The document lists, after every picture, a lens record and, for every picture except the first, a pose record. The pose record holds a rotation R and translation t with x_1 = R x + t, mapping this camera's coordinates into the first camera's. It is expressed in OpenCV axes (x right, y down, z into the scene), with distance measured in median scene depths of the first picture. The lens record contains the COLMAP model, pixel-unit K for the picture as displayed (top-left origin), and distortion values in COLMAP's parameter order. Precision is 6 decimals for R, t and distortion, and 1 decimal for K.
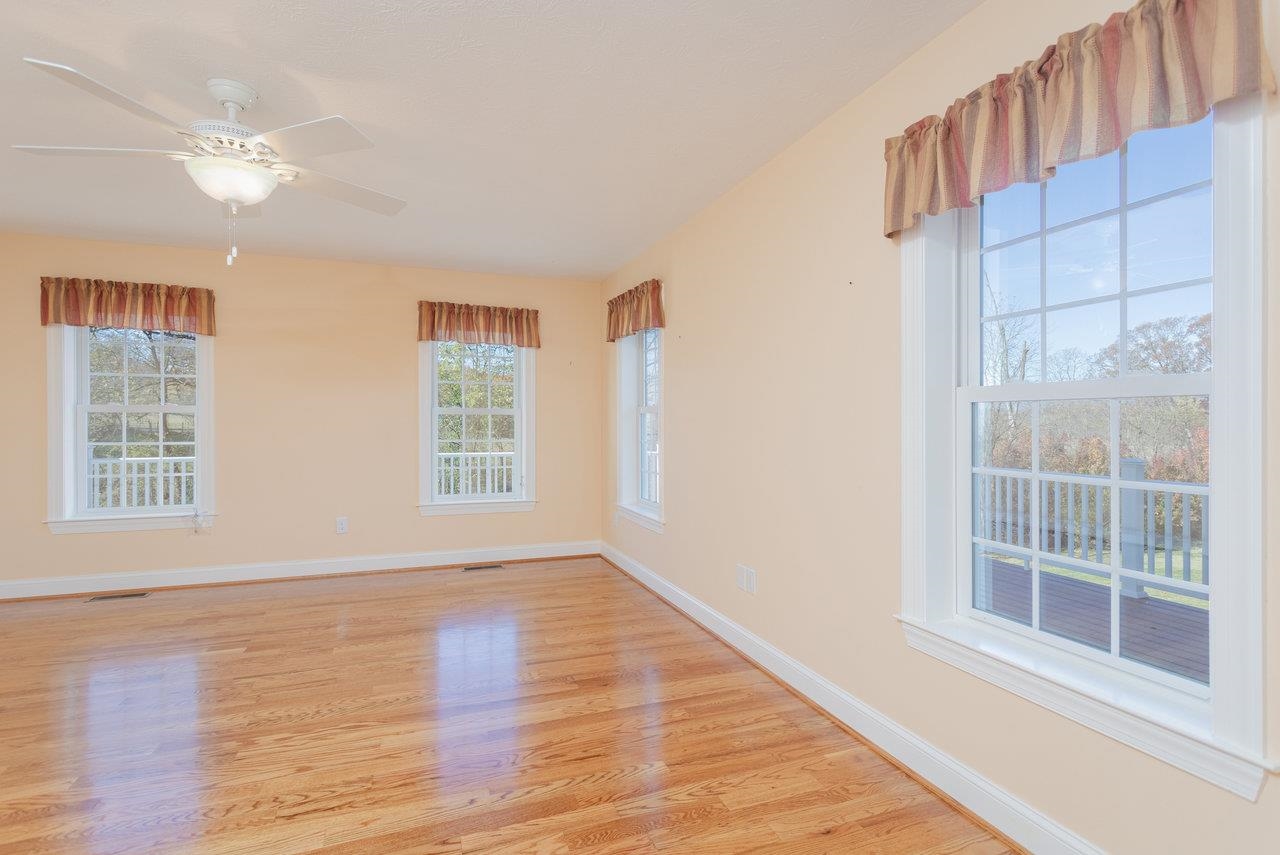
lens RADIAL K [[612.4, 0, 638.7], [0, 612.4, 421.5], [0, 0, 1]] dist [0.002835, 0.000401]
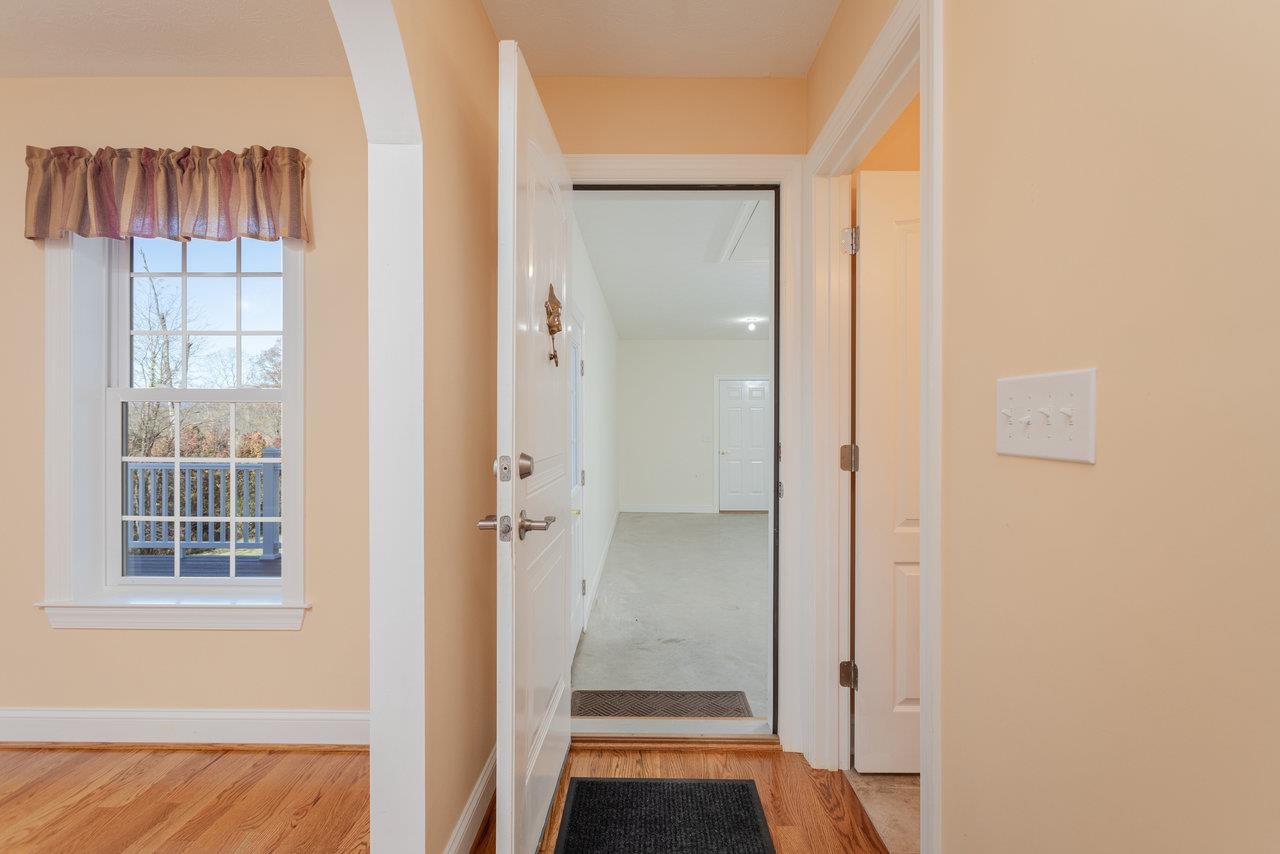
lens RADIAL K [[612.4, 0, 633.8], [0, 612.4, 420.7], [0, 0, 1]] dist [0.002835, 0.000401]
pose [[0.372148, 0.000409, 0.928173, -0.194738], [-0.004734, 0.999988, 0.001458, -0.000163], [-0.928161, -0.004937, 0.372145, -0.369940]]
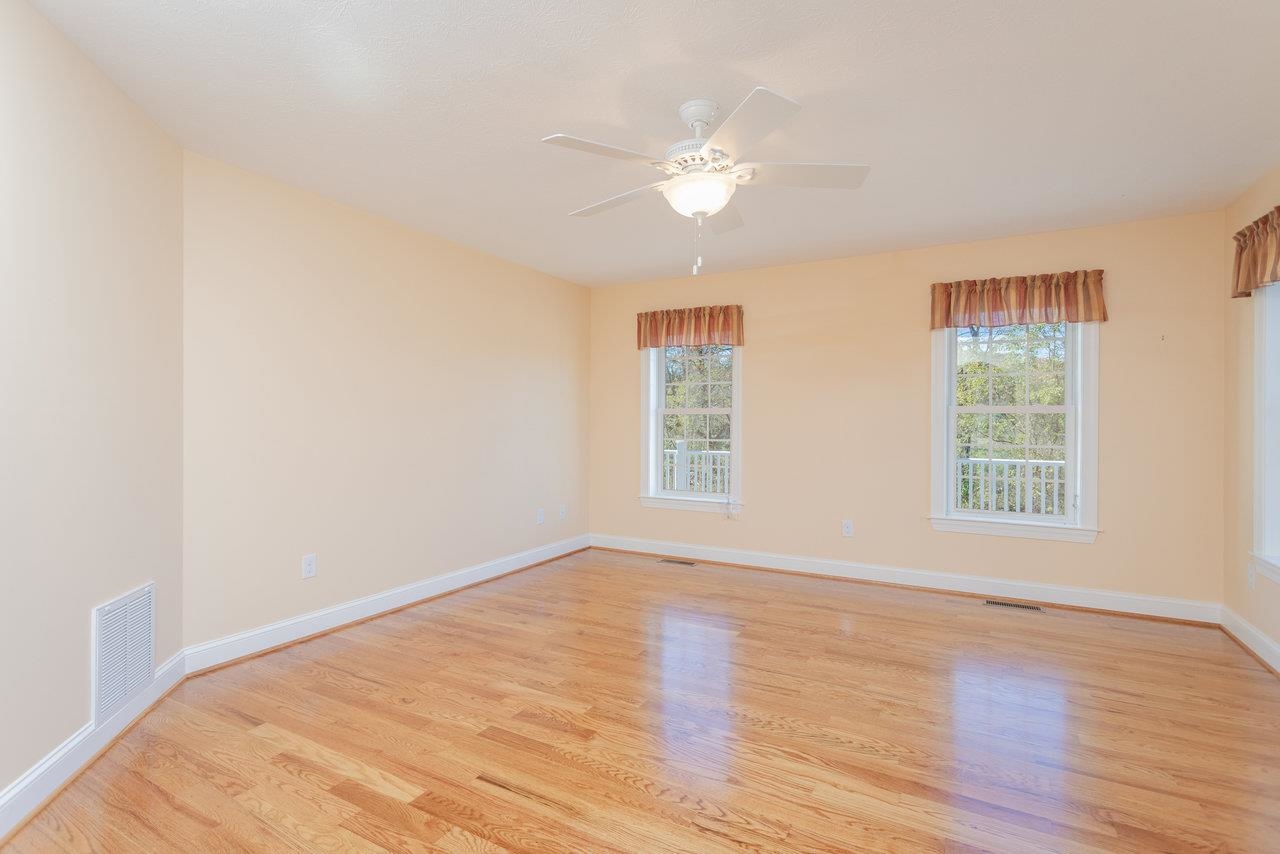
lens RADIAL K [[612.4, 0, 633.1], [0, 612.4, 422.7], [0, 0, 1]] dist [0.002835, 0.000401]
pose [[0.644089, 0.002708, -0.764946, 0.053909], [-0.001711, 0.999996, 0.002100, 0.000311], [0.764948, -0.000044, 0.644091, 0.157268]]
